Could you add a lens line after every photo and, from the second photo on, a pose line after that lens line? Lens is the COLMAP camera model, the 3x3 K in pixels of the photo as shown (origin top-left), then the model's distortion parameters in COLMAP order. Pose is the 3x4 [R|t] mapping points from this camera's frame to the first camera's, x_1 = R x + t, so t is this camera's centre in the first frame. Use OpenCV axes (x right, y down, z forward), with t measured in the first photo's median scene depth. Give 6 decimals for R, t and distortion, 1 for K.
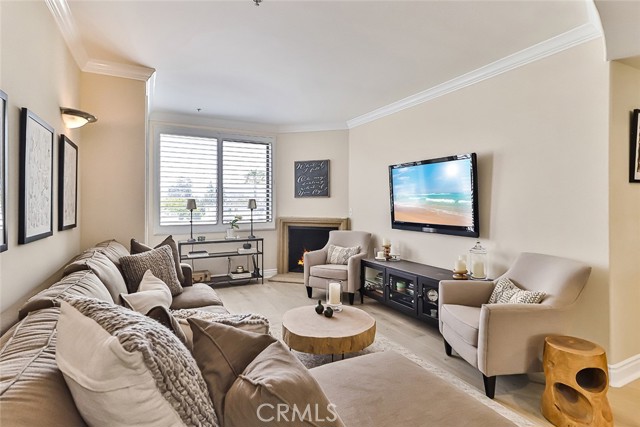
lens RADIAL K [[336.9, 0, 321.0], [0, 336.9, 199.0], [0, 0, 1]] dist [0.017737, -0.002565]
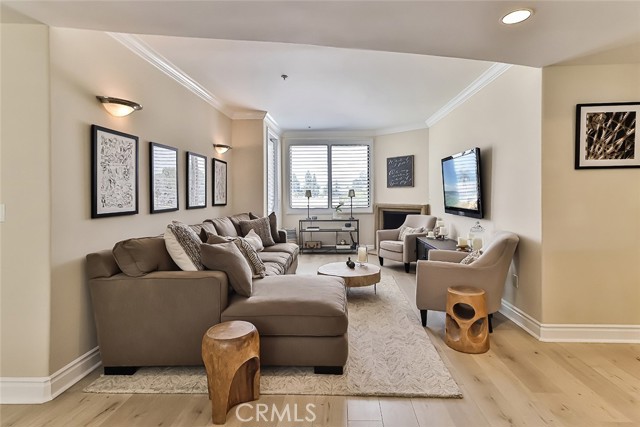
lens RADIAL K [[336.9, 0, 328.1], [0, 336.9, 192.9], [0, 0, 1]] dist [0.017737, -0.002565]
pose [[0.870948, -0.008657, -0.491298, 0.360843], [0.012835, 0.999904, 0.005134, 0.006266], [0.491207, -0.010778, 0.870976, -0.182180]]
